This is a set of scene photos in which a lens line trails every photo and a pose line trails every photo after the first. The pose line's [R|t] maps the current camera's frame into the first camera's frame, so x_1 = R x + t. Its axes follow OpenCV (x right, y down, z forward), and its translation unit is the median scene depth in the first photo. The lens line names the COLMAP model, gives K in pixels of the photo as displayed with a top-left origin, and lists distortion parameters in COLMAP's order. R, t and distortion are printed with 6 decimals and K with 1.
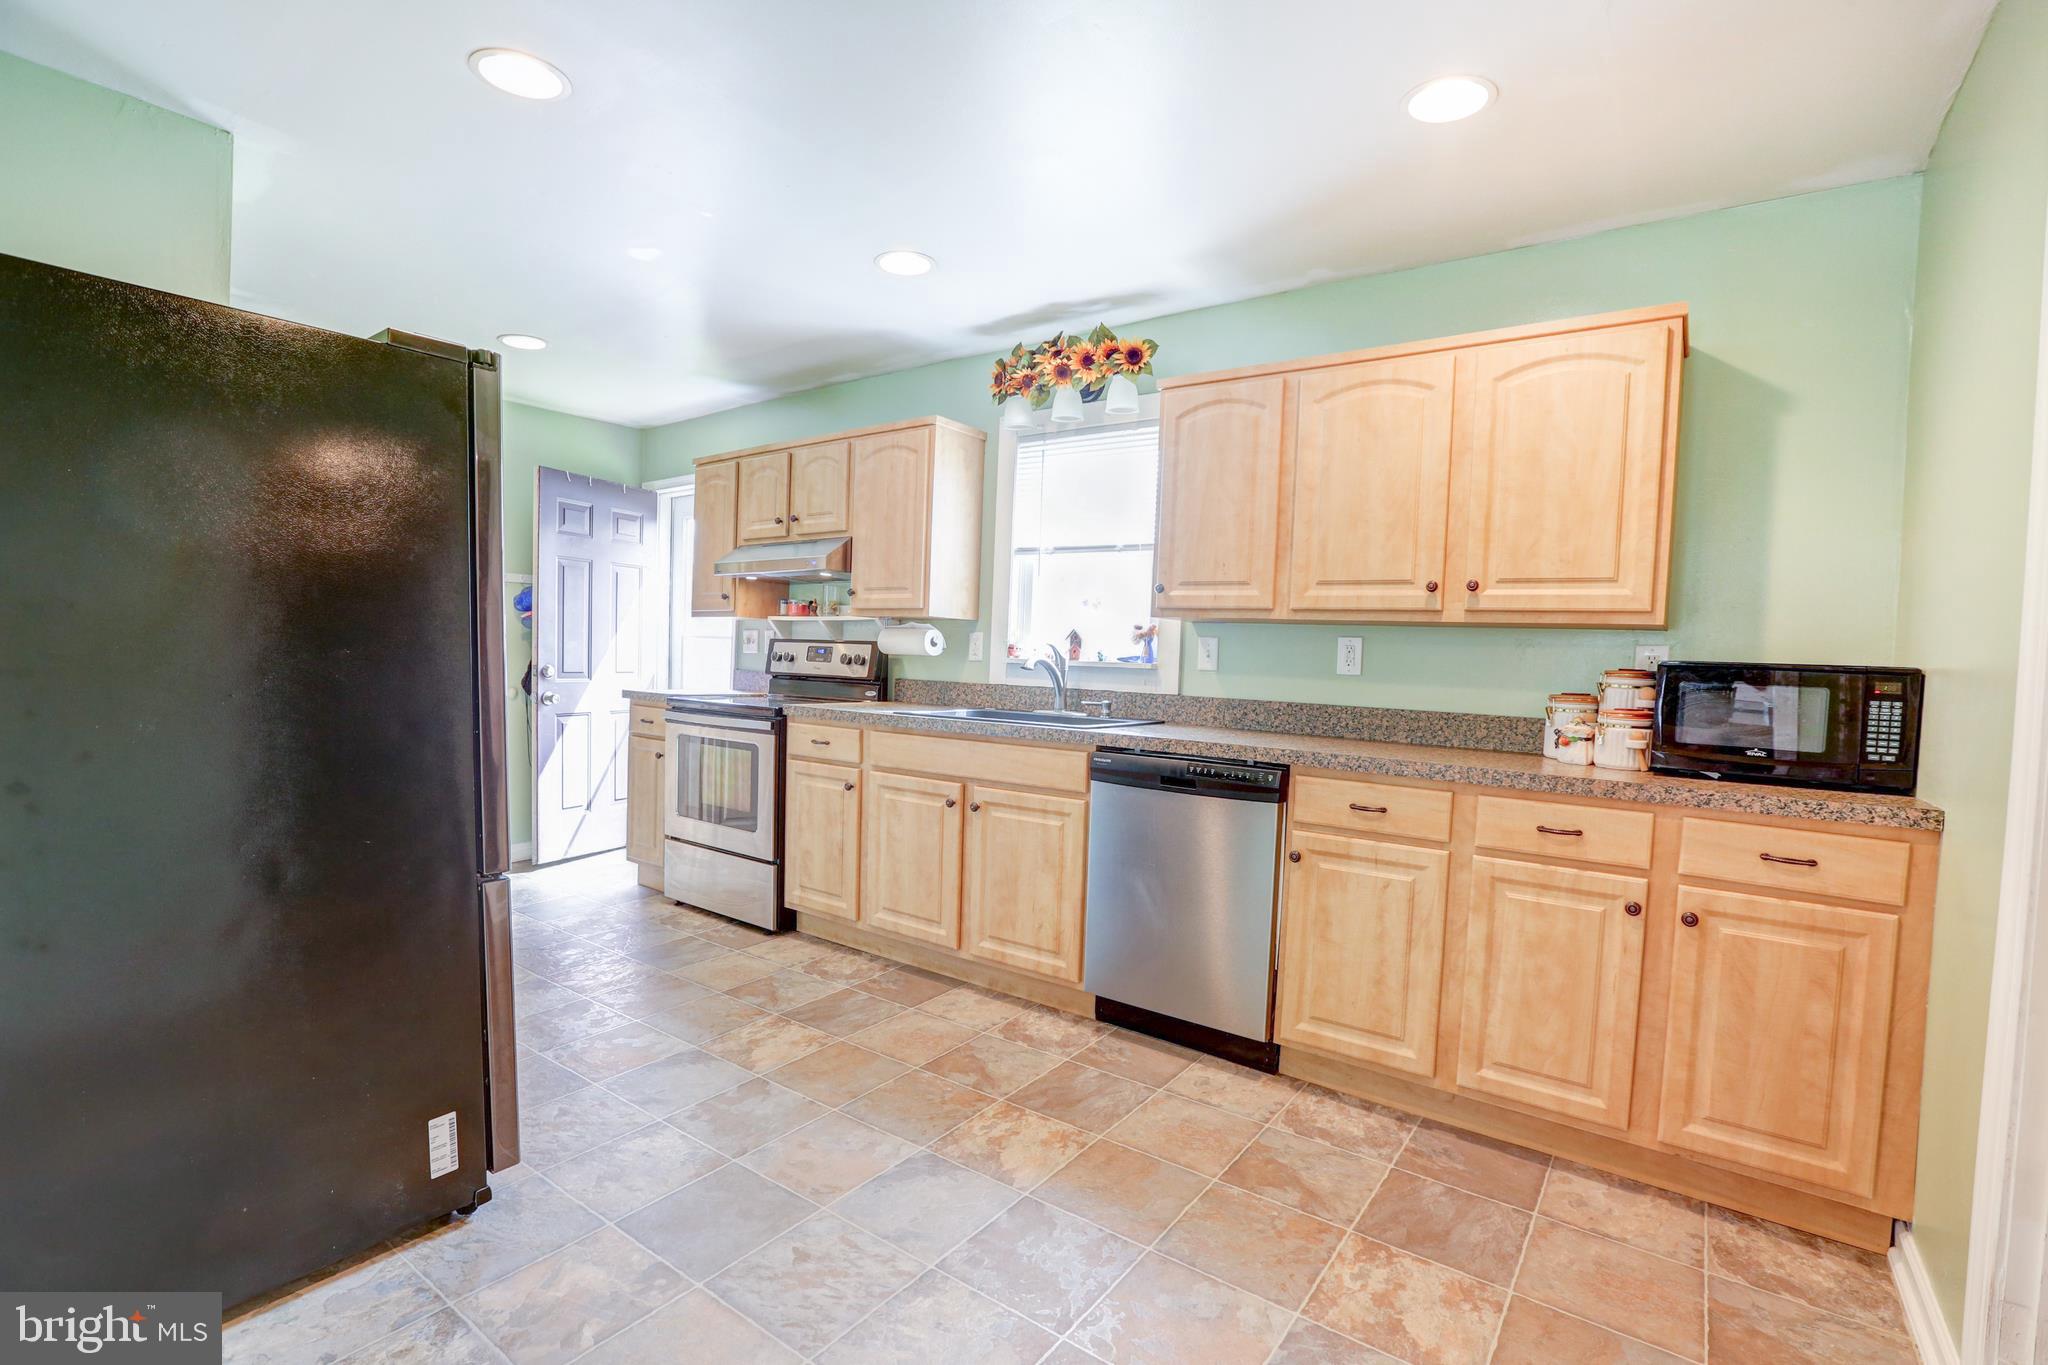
lens RADIAL K [[944.4, 0, 1032.5], [0, 944.4, 700.6], [0, 0, 1]] dist [-0.050528, 0.017707]
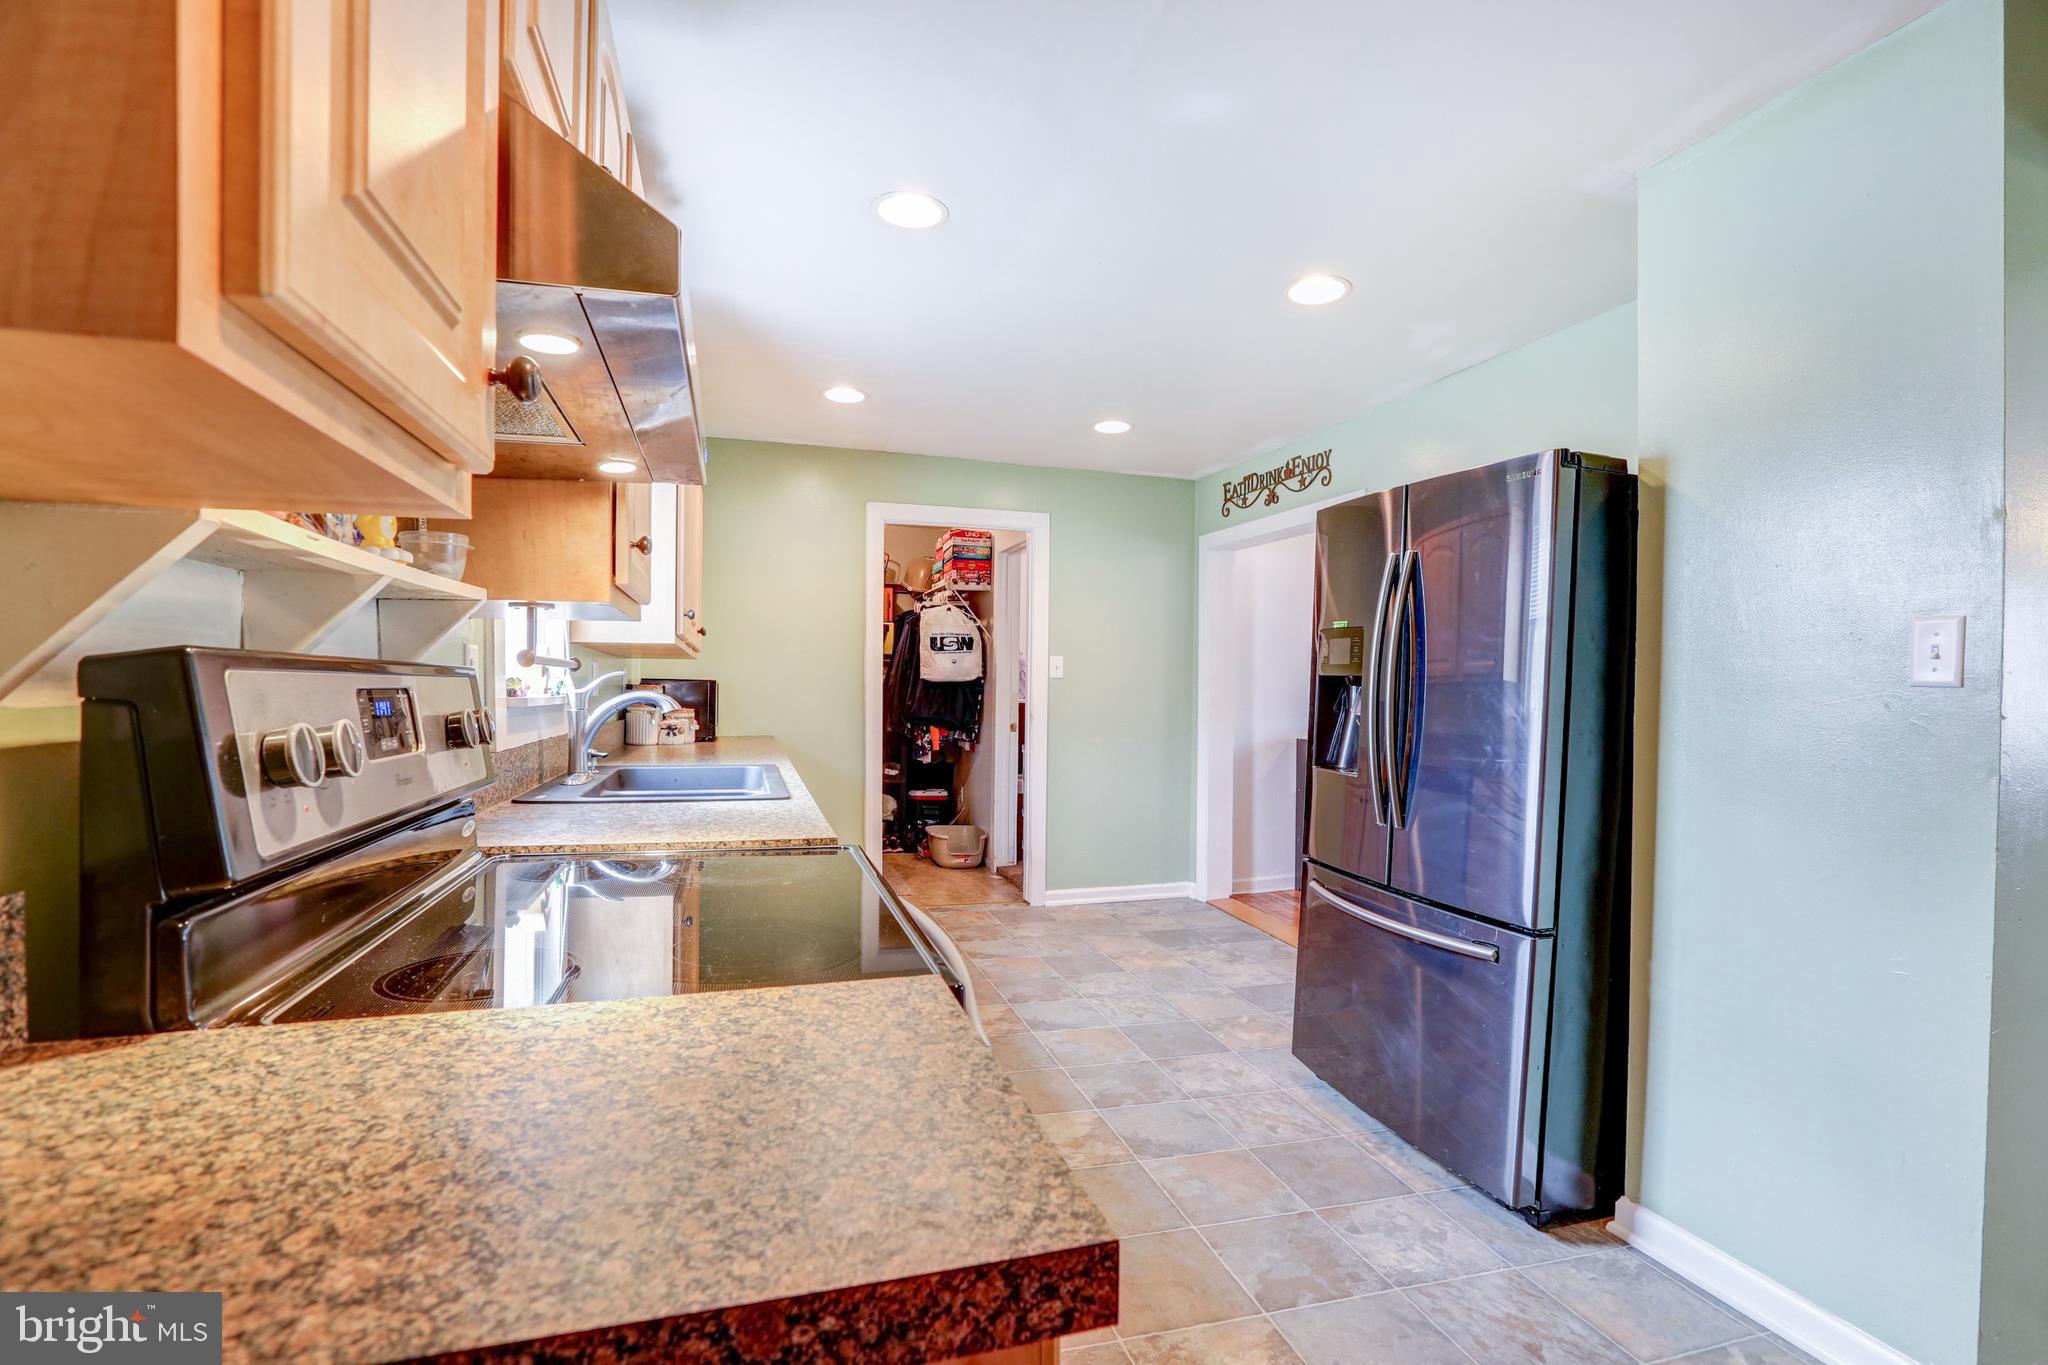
lens RADIAL K [[944.4, 0, 1017.6], [0, 944.4, 708.8], [0, 0, 1]] dist [-0.050528, 0.017707]
pose [[-0.791035, -0.055569, 0.609243, -0.732234], [-0.008865, 0.996803, 0.079408, -0.108106], [-0.611707, 0.057413, -0.788998, 1.628186]]
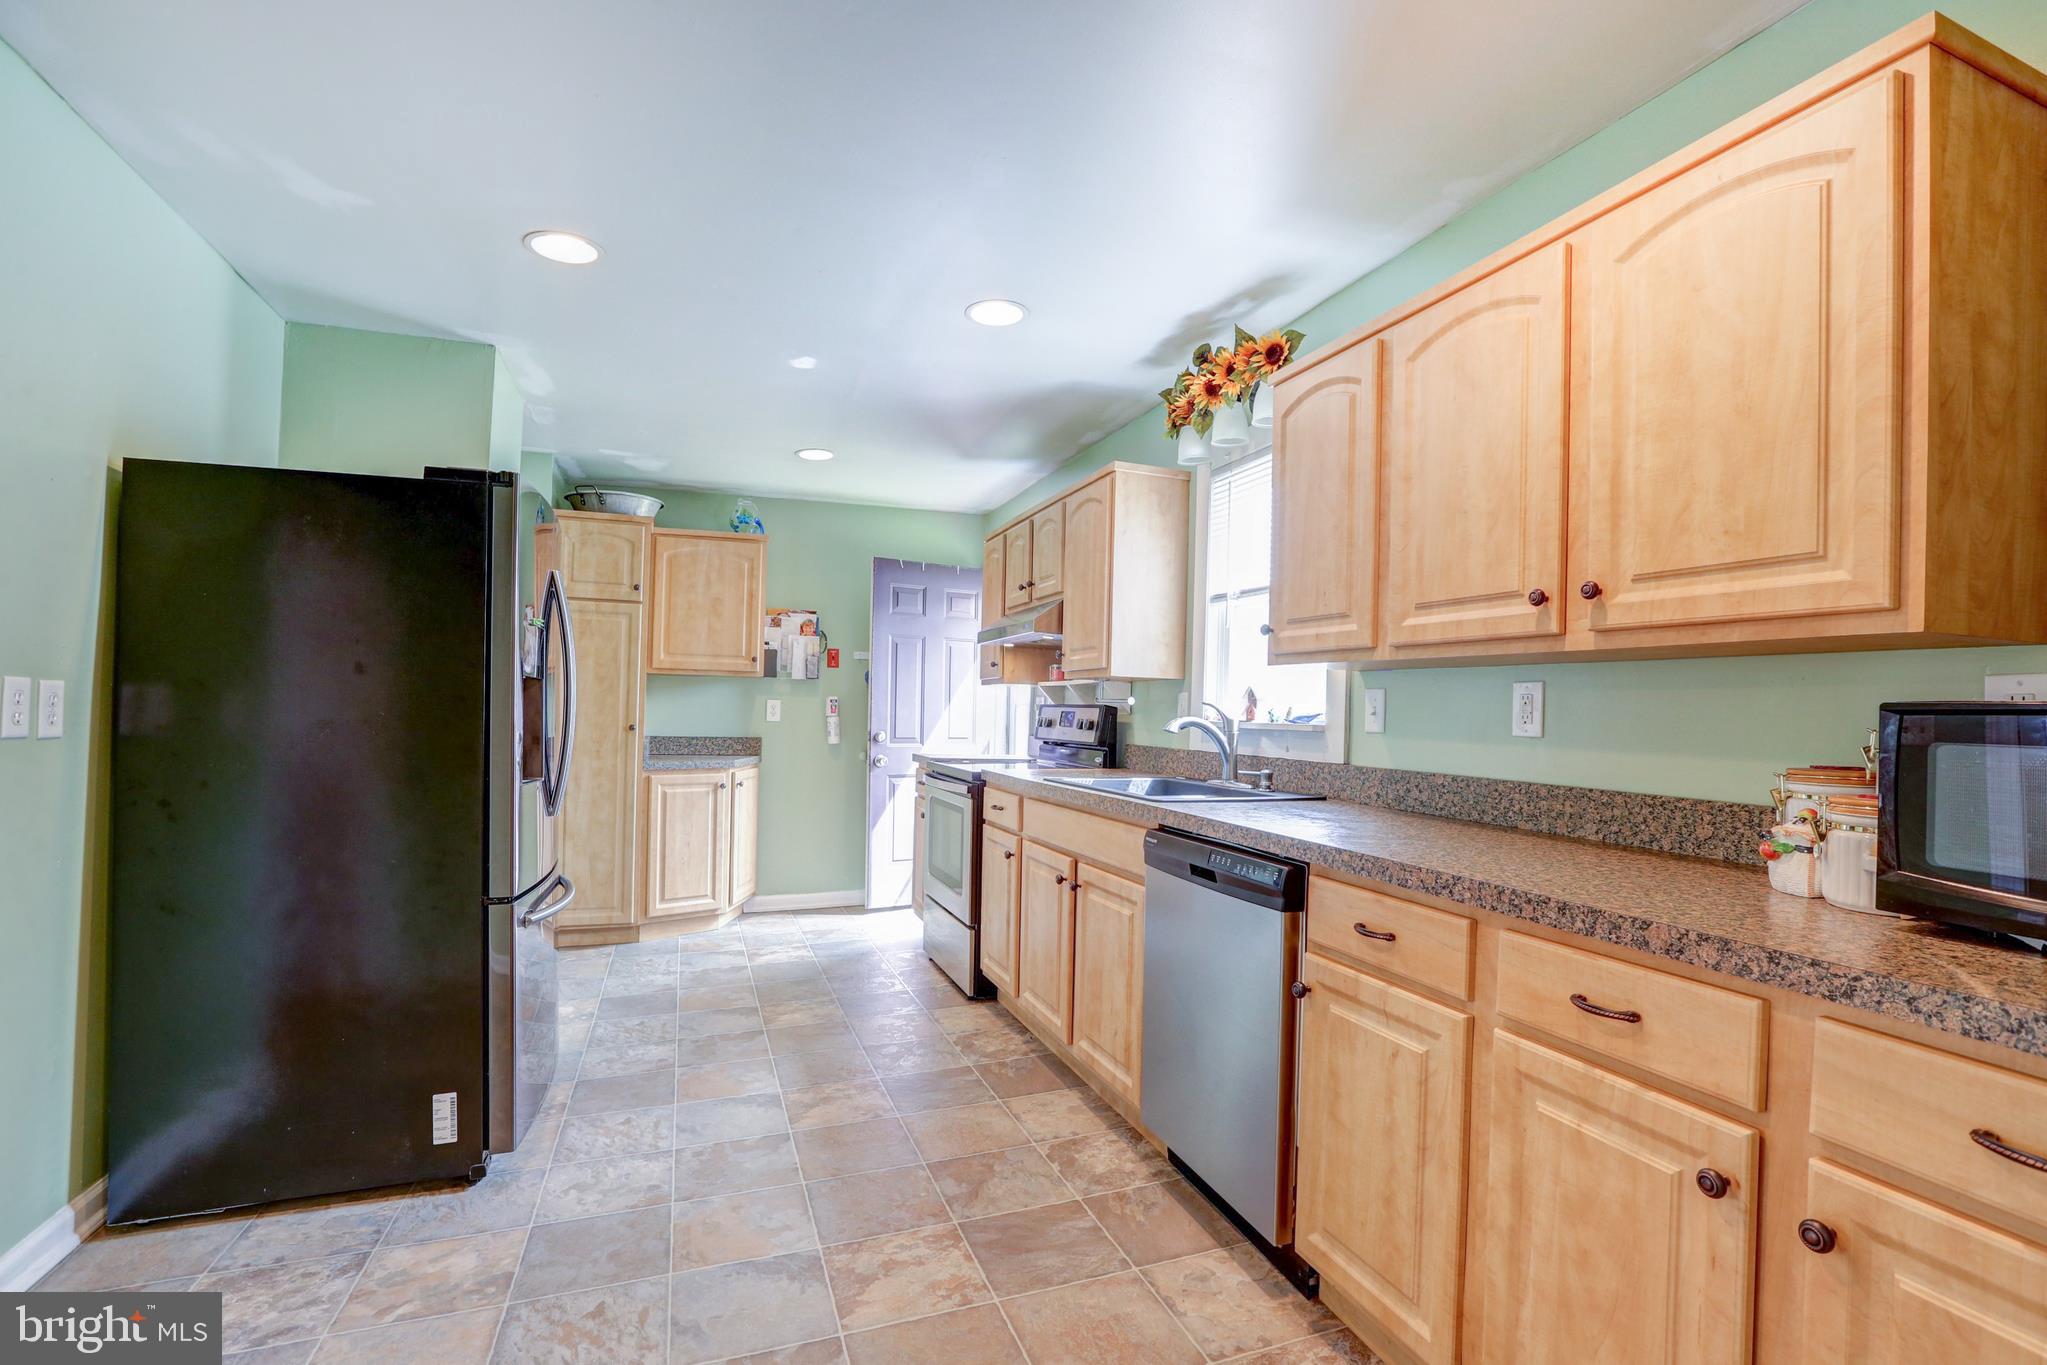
lens RADIAL K [[943.9, 0, 1029.4], [0, 943.9, 700.3], [0, 0, 1]] dist [-0.050528, 0.017707]
pose [[0.829324, -0.022004, -0.558334, 0.437260], [-0.020094, 0.997403, -0.069156, 0.000467], [0.558406, 0.068572, 0.826729, 0.245117]]
